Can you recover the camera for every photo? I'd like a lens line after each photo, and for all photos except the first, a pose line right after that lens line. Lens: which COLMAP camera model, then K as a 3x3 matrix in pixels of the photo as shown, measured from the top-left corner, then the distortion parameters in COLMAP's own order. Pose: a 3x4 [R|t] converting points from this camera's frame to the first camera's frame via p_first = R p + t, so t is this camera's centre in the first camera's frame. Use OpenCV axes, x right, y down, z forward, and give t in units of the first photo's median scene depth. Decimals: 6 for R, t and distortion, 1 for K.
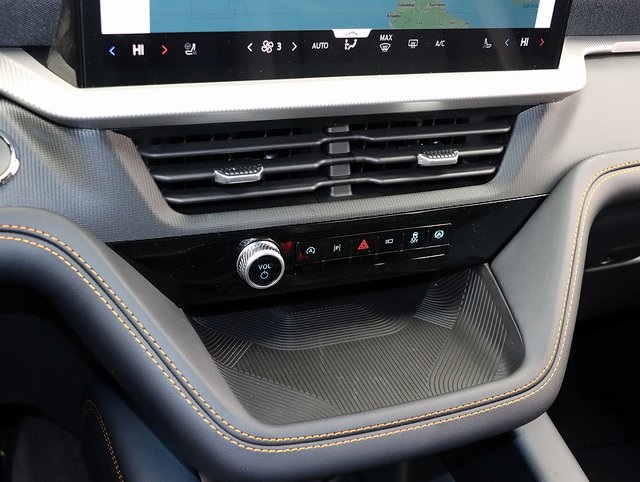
lens RADIAL K [[852.9, 0, 322.9], [0, 852.9, 243.0], [0, 0, 1]] dist [-0.034539, 0.000000]
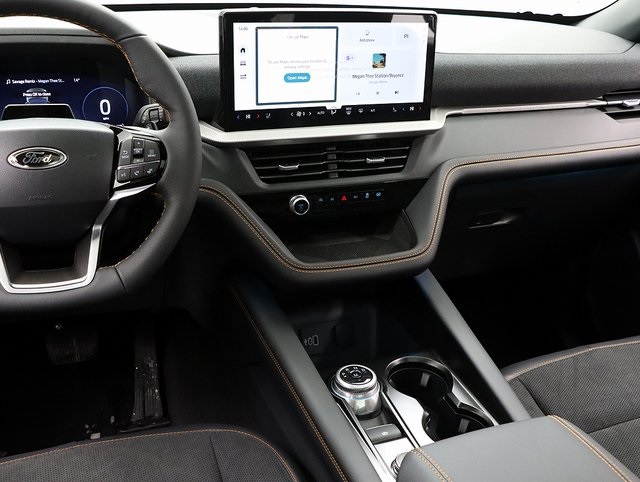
lens RADIAL K [[737.3, 0, 330.9], [0, 737.3, 242.0], [0, 0, 1]] dist [-0.073412, 0.000000]
pose [[0.998602, -0.043903, -0.029432, 0.066744], [0.040784, 0.994224, -0.099278, 0.322207], [0.033620, 0.097938, 0.994624, -0.982215]]
